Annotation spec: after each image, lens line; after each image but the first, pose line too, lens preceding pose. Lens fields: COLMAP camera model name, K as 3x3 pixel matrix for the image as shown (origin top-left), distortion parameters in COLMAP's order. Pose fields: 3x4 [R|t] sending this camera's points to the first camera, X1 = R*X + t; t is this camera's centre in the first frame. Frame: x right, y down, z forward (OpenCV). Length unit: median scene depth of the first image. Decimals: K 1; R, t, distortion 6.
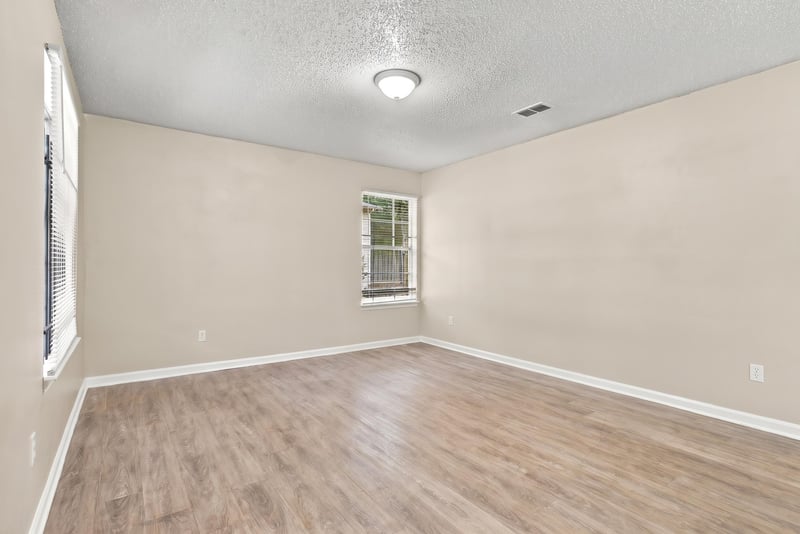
lens RADIAL K [[389.8, 0, 400.0], [0, 389.8, 267.0], [0, 0, 1]] dist [-0.001090, -0.000091]
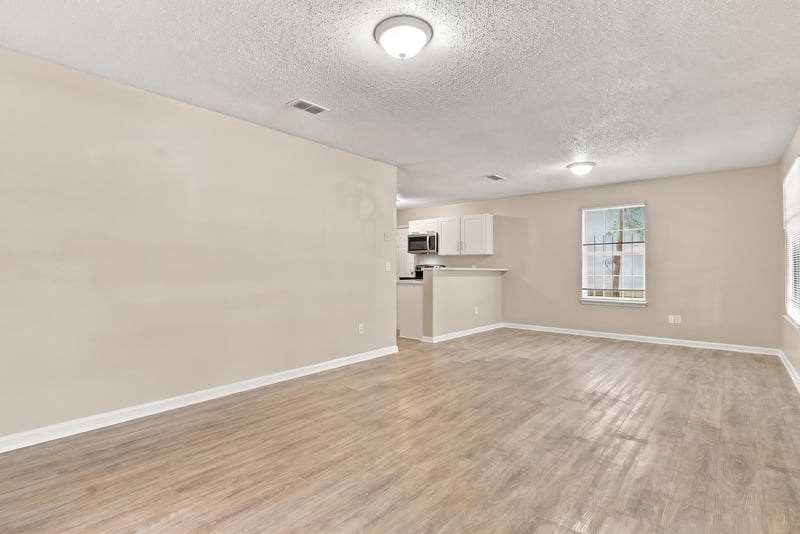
lens RADIAL K [[394.2, 0, 397.4], [0, 394.2, 265.3], [0, 0, 1]] dist [-0.001528, -0.000404]
pose [[-0.247179, 0.002153, 0.968967, -1.049412], [0.001777, 0.999997, -0.001768, -0.011720], [-0.968968, 0.001285, -0.247182, 1.637996]]
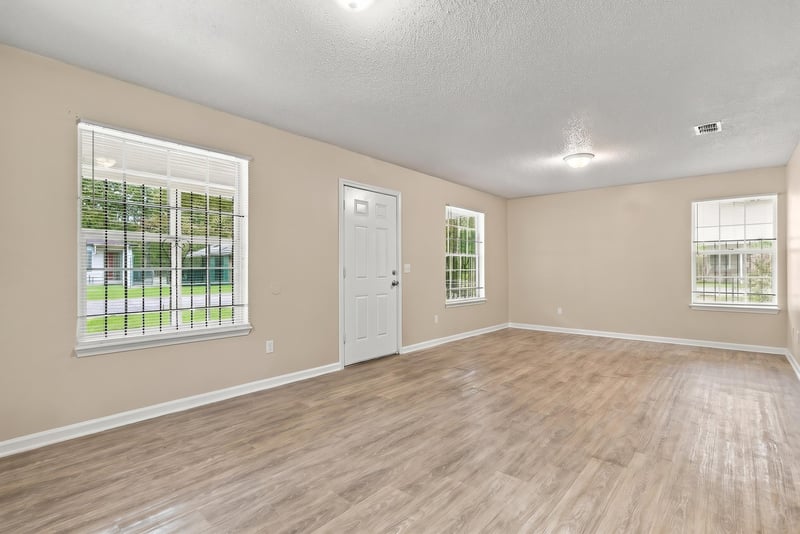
lens RADIAL K [[394.2, 0, 397.4], [0, 394.2, 265.3], [0, 0, 1]] dist [-0.001528, -0.000404]
pose [[0.244961, -0.012102, -0.969457, 1.912266], [-0.003799, 0.999902, -0.013442, 0.009752], [0.969525, 0.006976, 0.244891, -0.199497]]
